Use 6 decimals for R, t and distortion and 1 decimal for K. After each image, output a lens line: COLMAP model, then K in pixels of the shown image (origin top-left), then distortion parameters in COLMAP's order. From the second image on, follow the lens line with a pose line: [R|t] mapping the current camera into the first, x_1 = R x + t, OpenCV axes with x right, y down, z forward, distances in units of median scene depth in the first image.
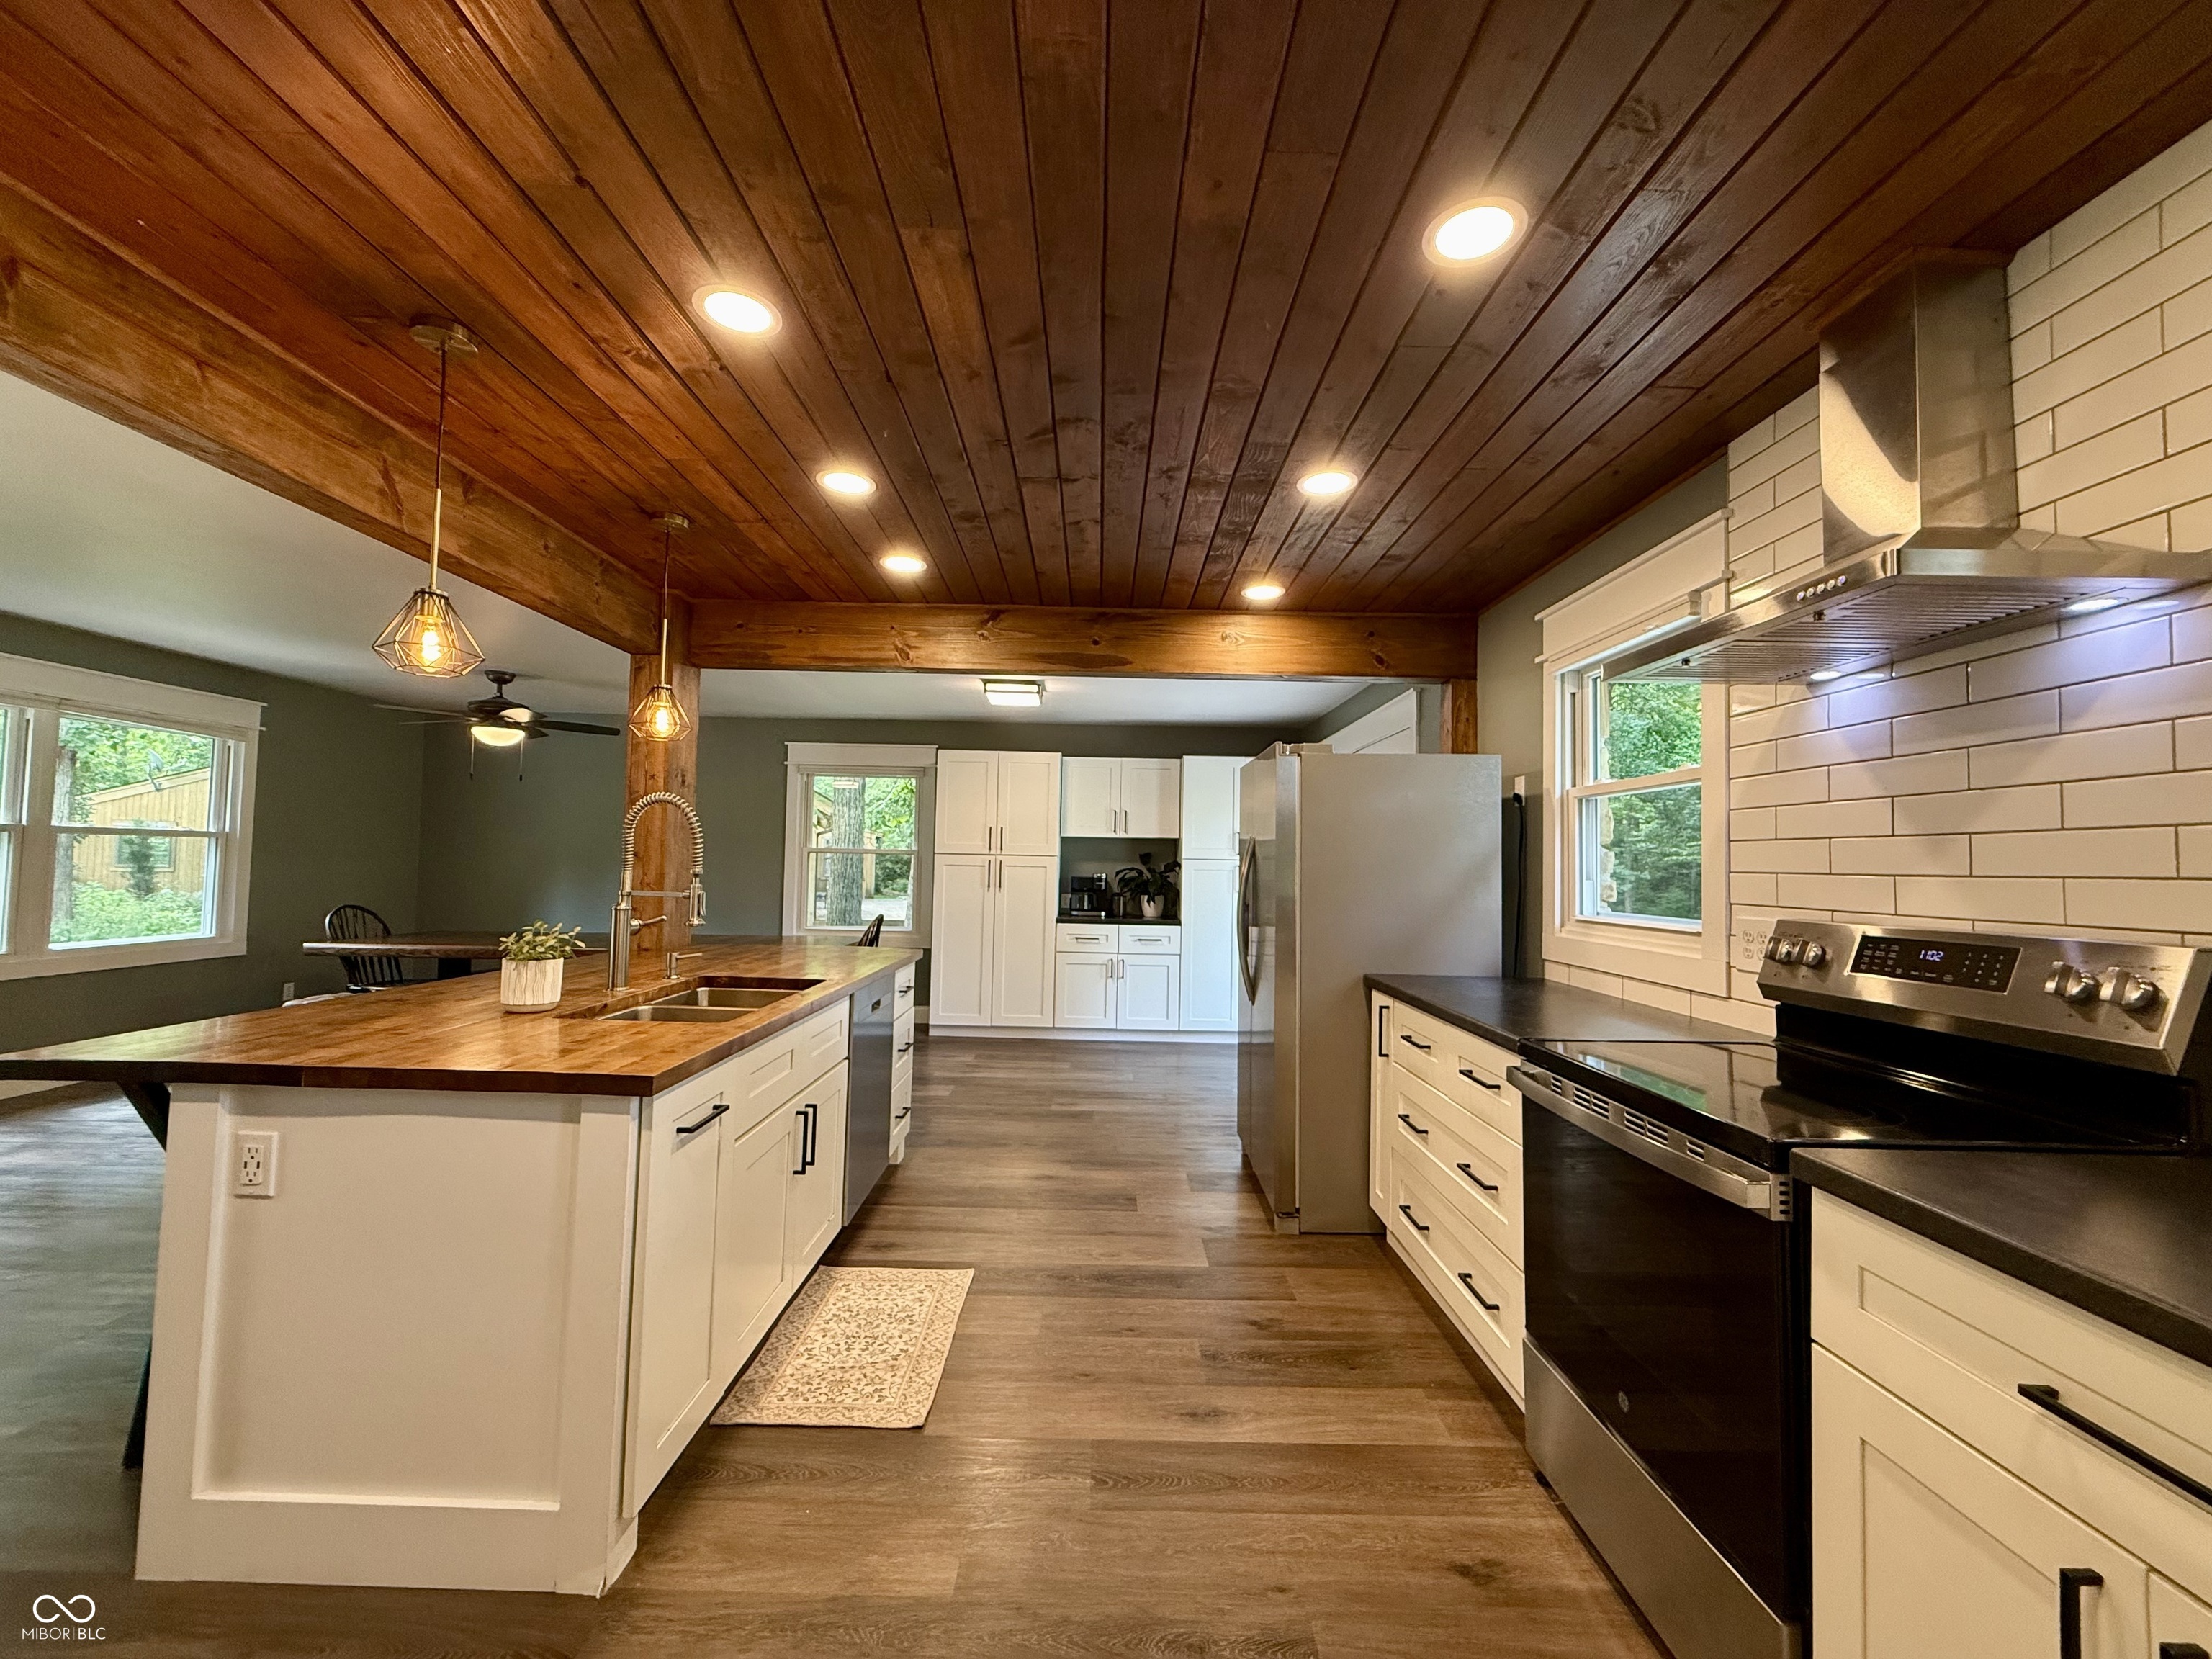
lens RADIAL K [[883.6, 0, 1102.9], [0, 883.6, 834.1], [0, 0, 1]] dist [0.001657, 0.000234]
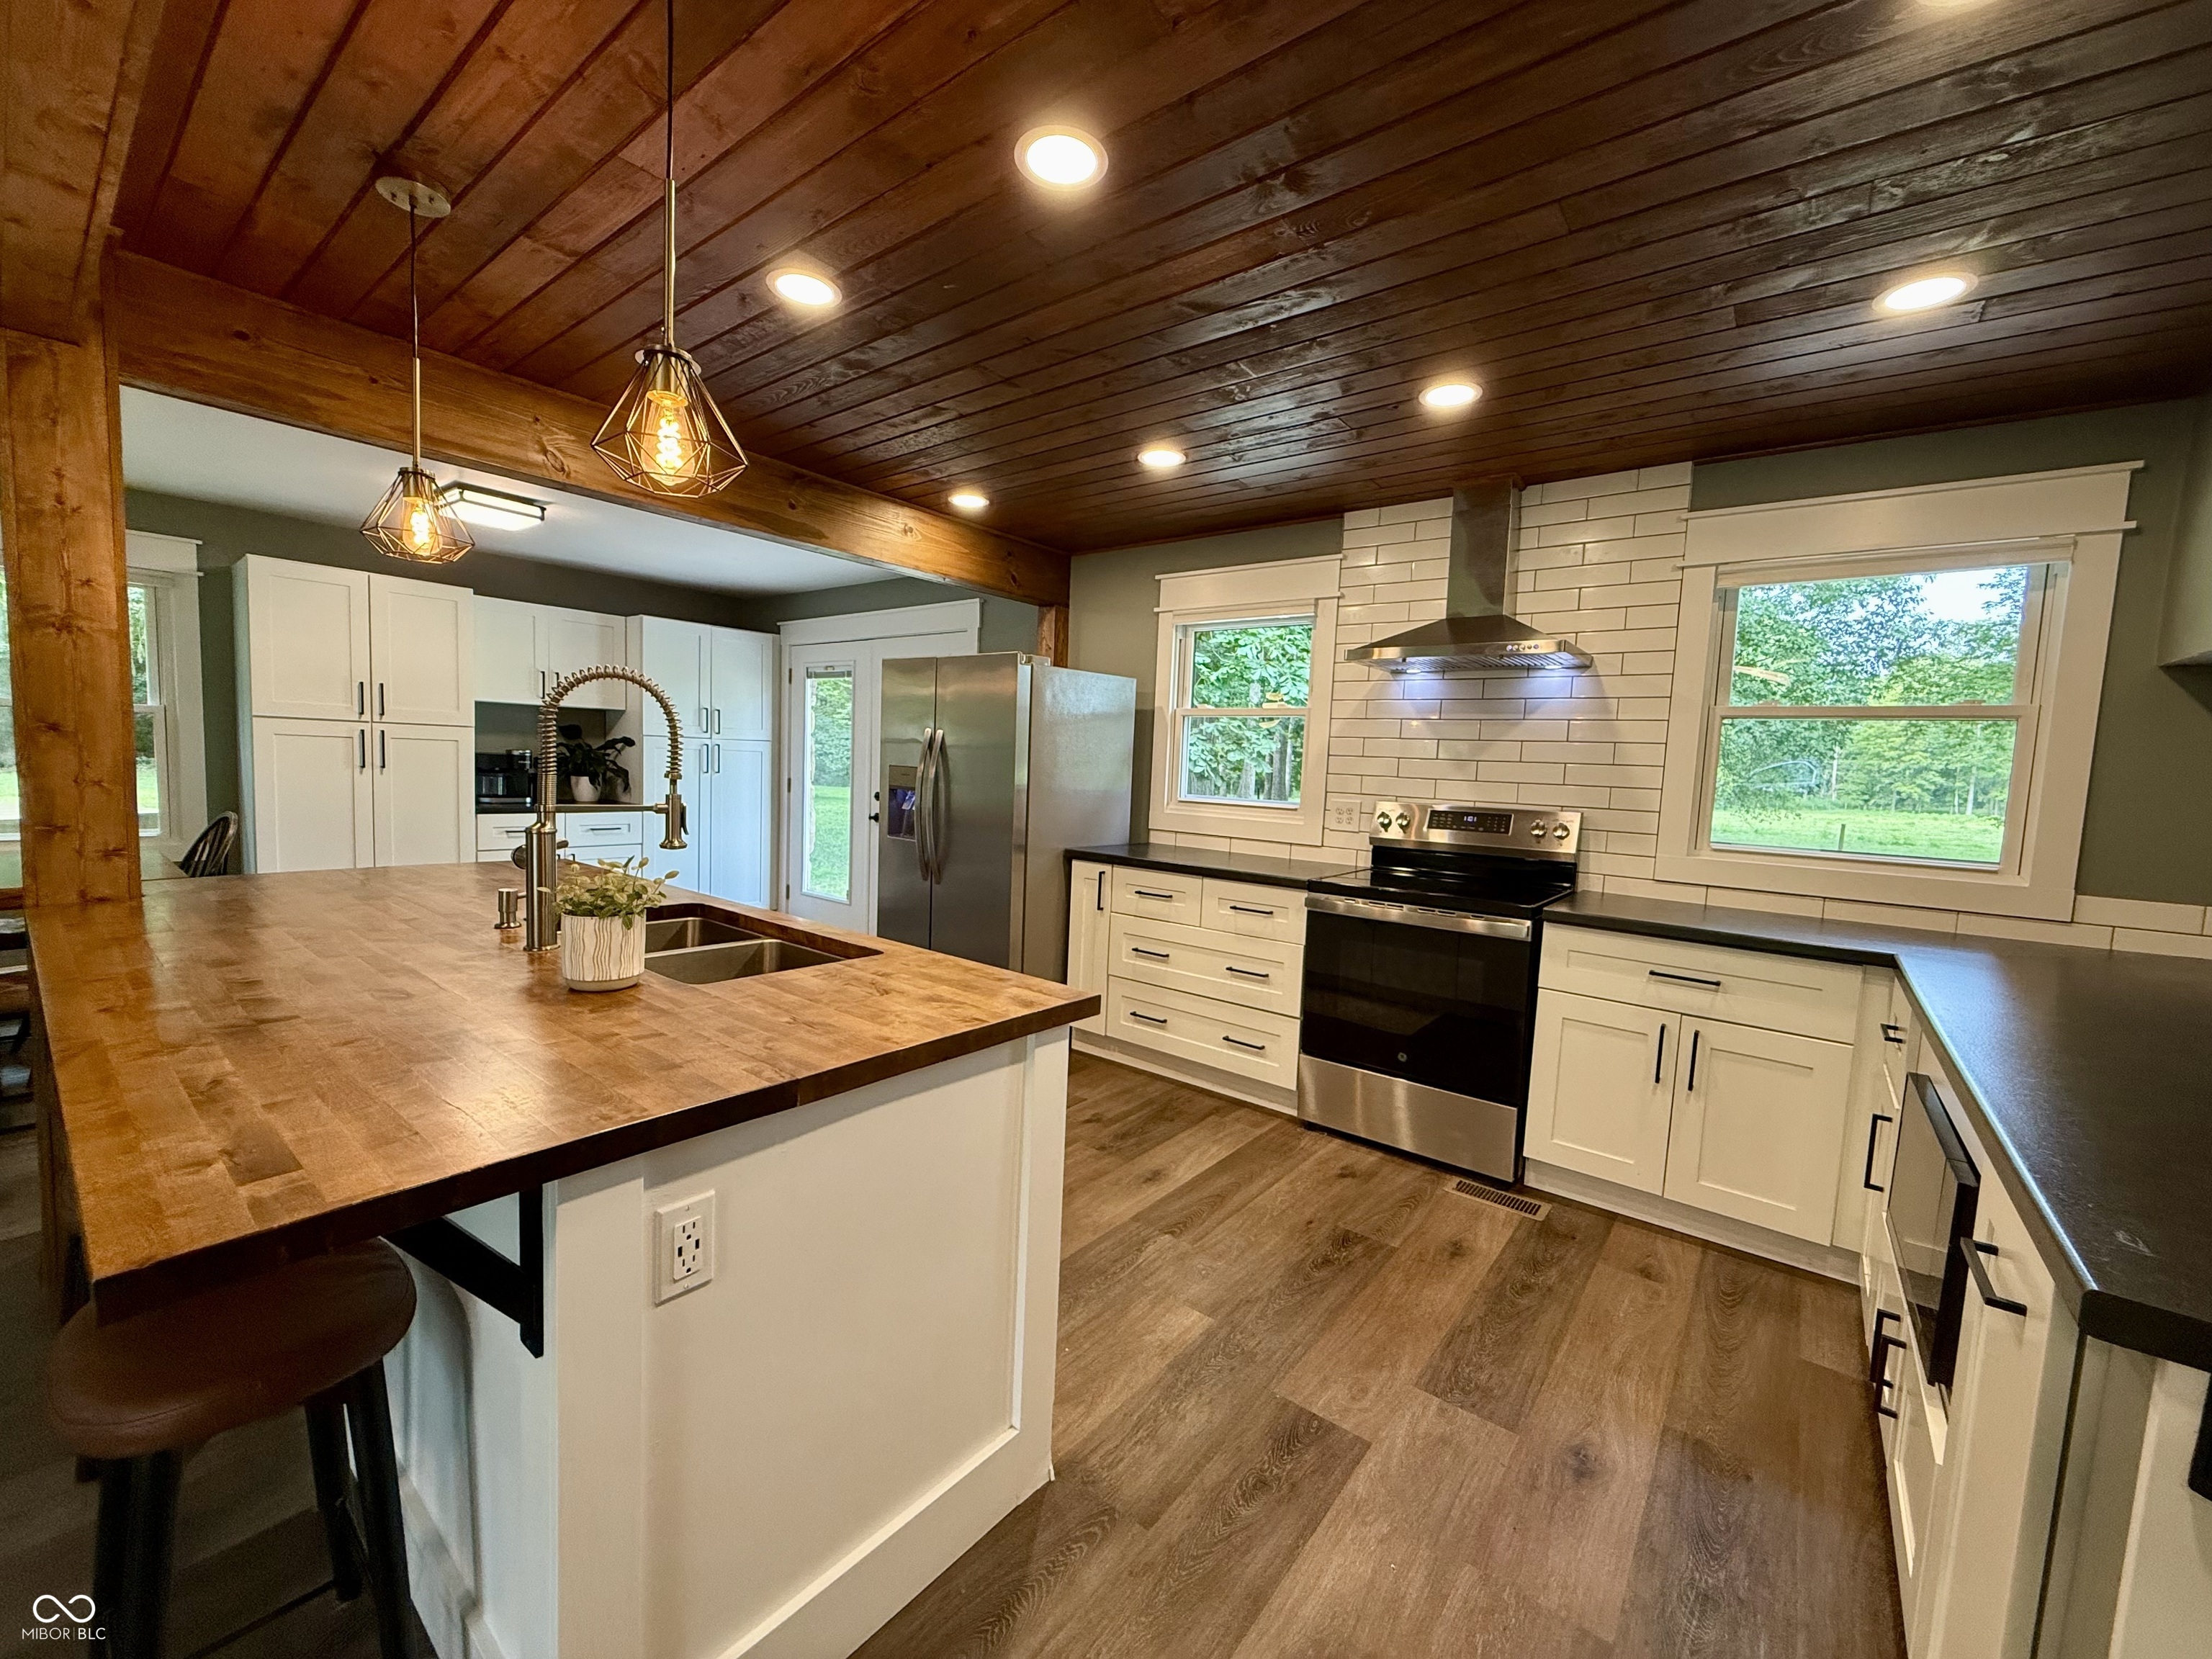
lens RADIAL K [[883.6, 0, 1102.9], [0, 883.6, 834.1], [0, 0, 1]] dist [0.001657, 0.000234]
pose [[0.623263, -0.060541, 0.779666, -0.880292], [-0.057912, 0.990688, 0.123221, -0.025655], [-0.779865, -0.121951, 0.613953, 0.265682]]
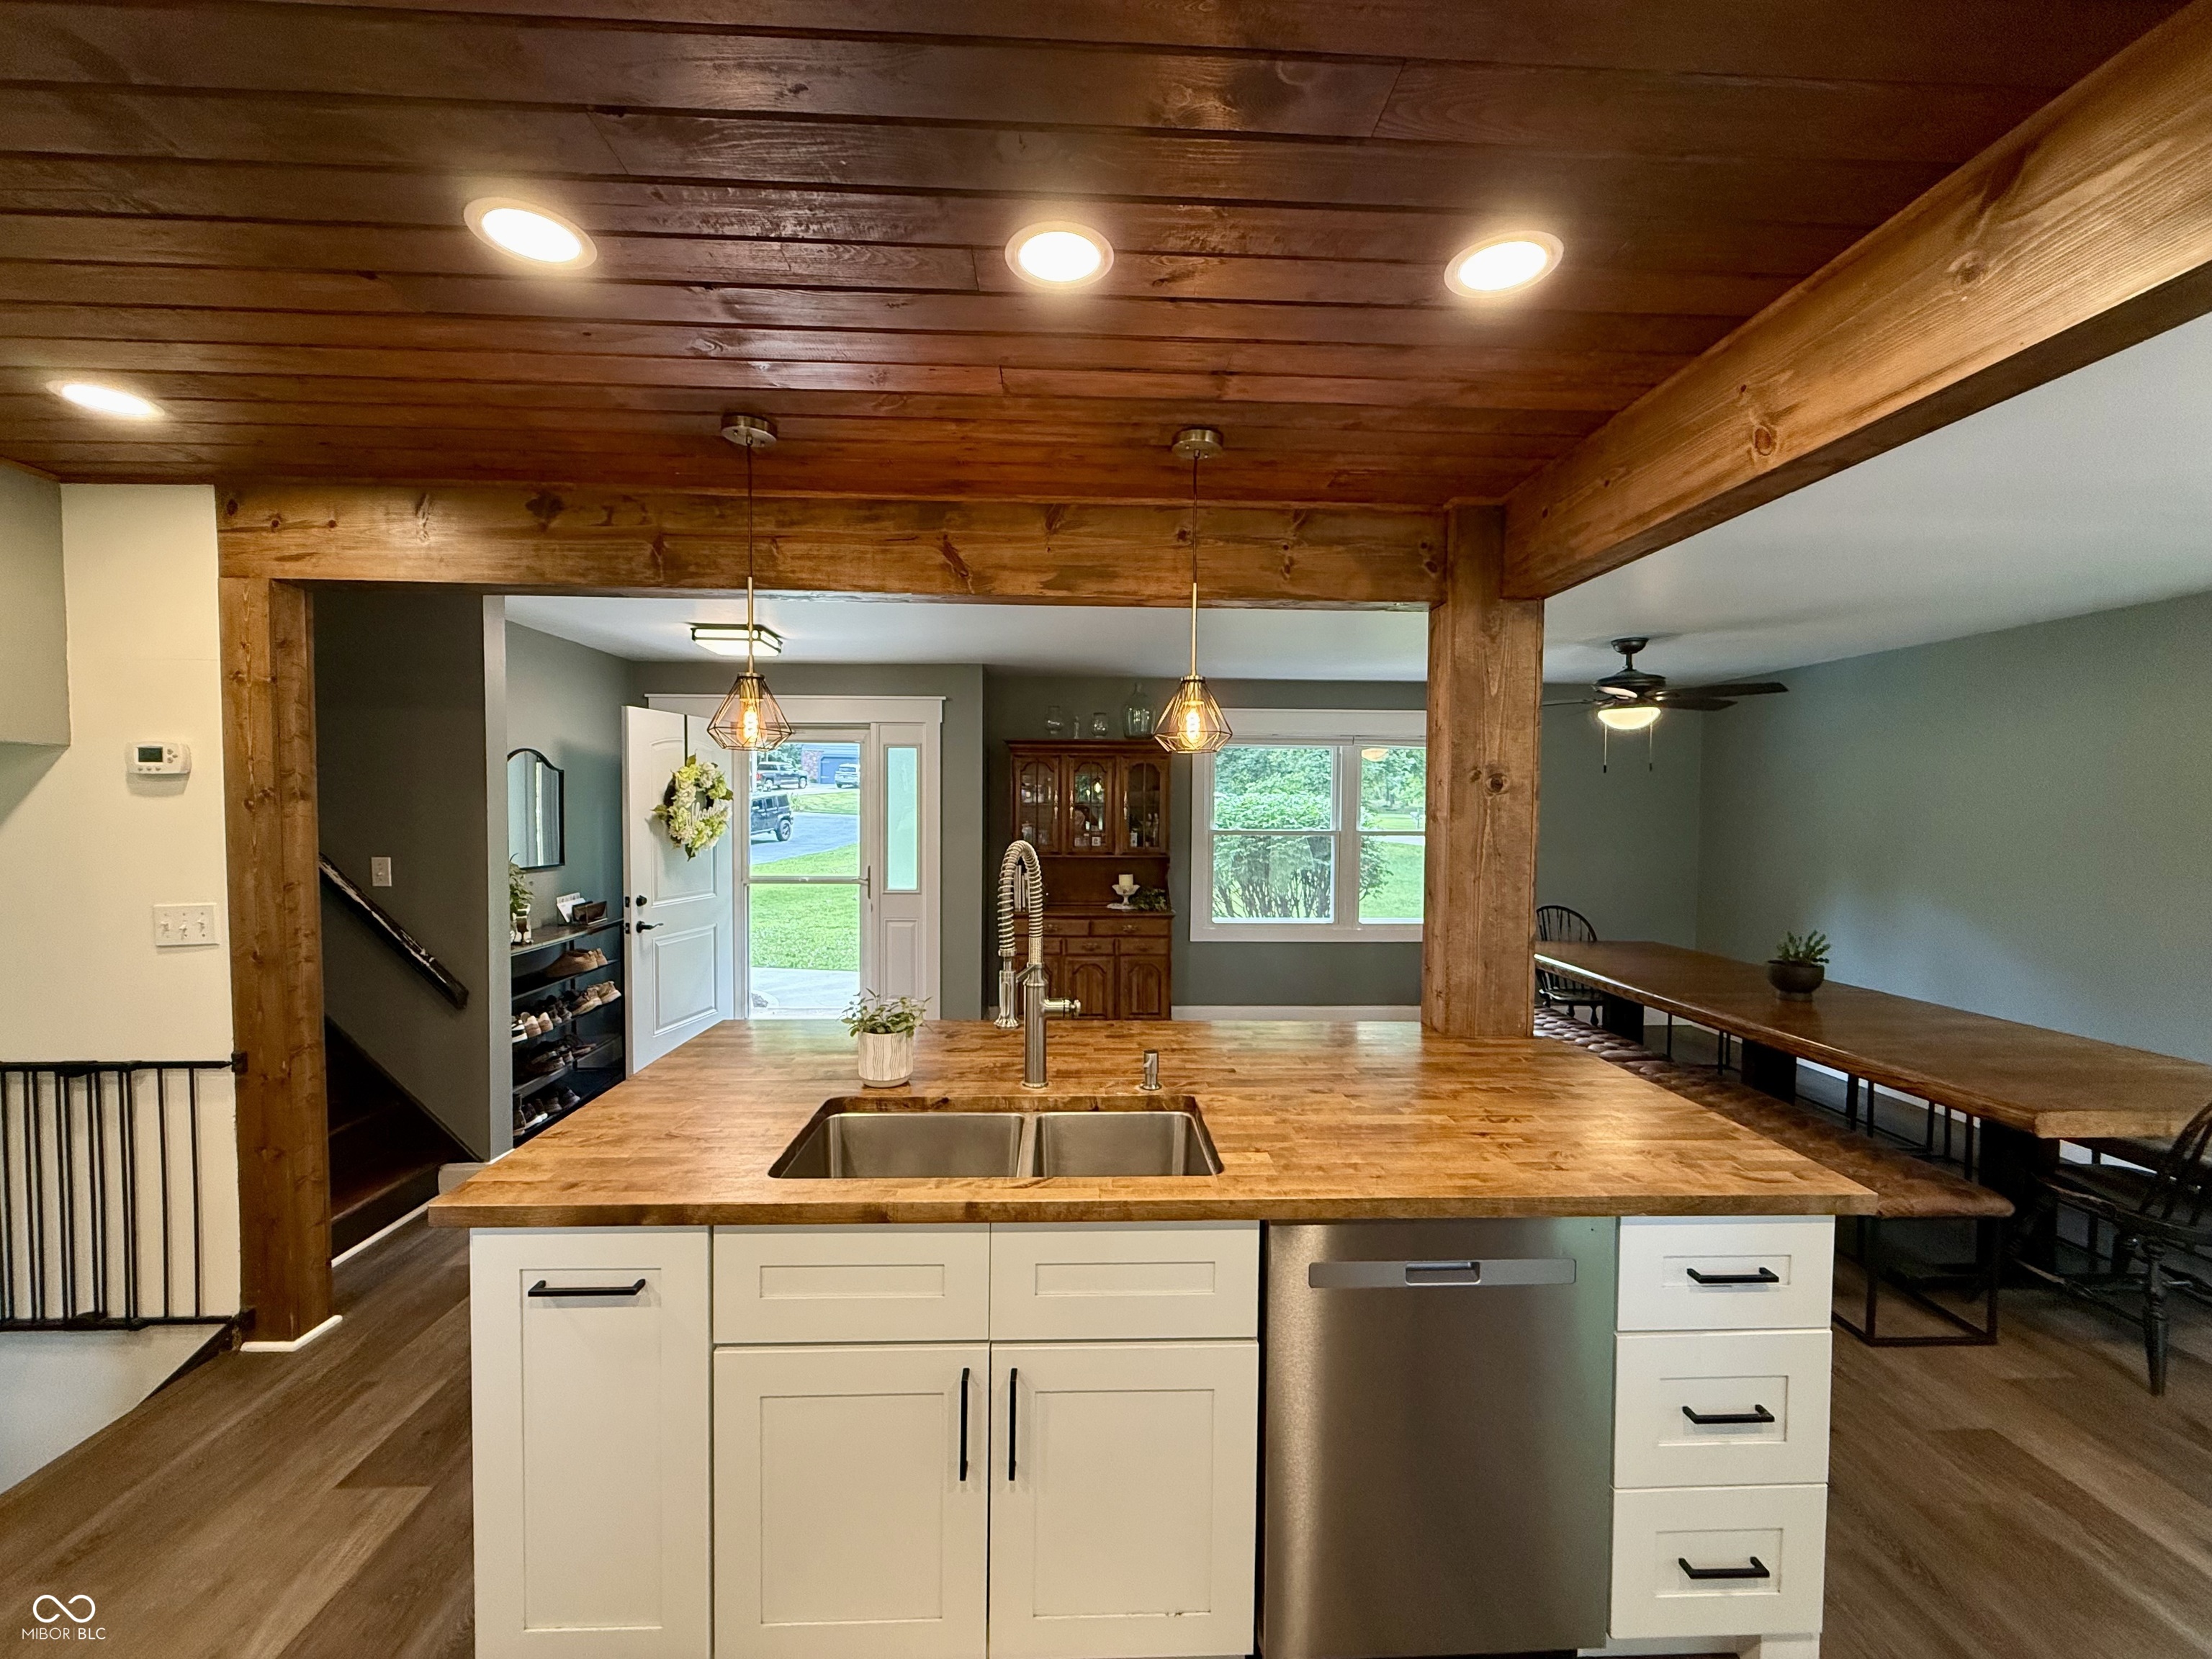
lens RADIAL K [[883.6, 0, 1102.9], [0, 883.6, 834.1], [0, 0, 1]] dist [0.001657, 0.000234]
pose [[0.038617, 0.009424, -0.999210, 0.279402], [0.030119, 0.999490, 0.010591, -0.062489], [0.998800, -0.030504, 0.038313, 1.129471]]
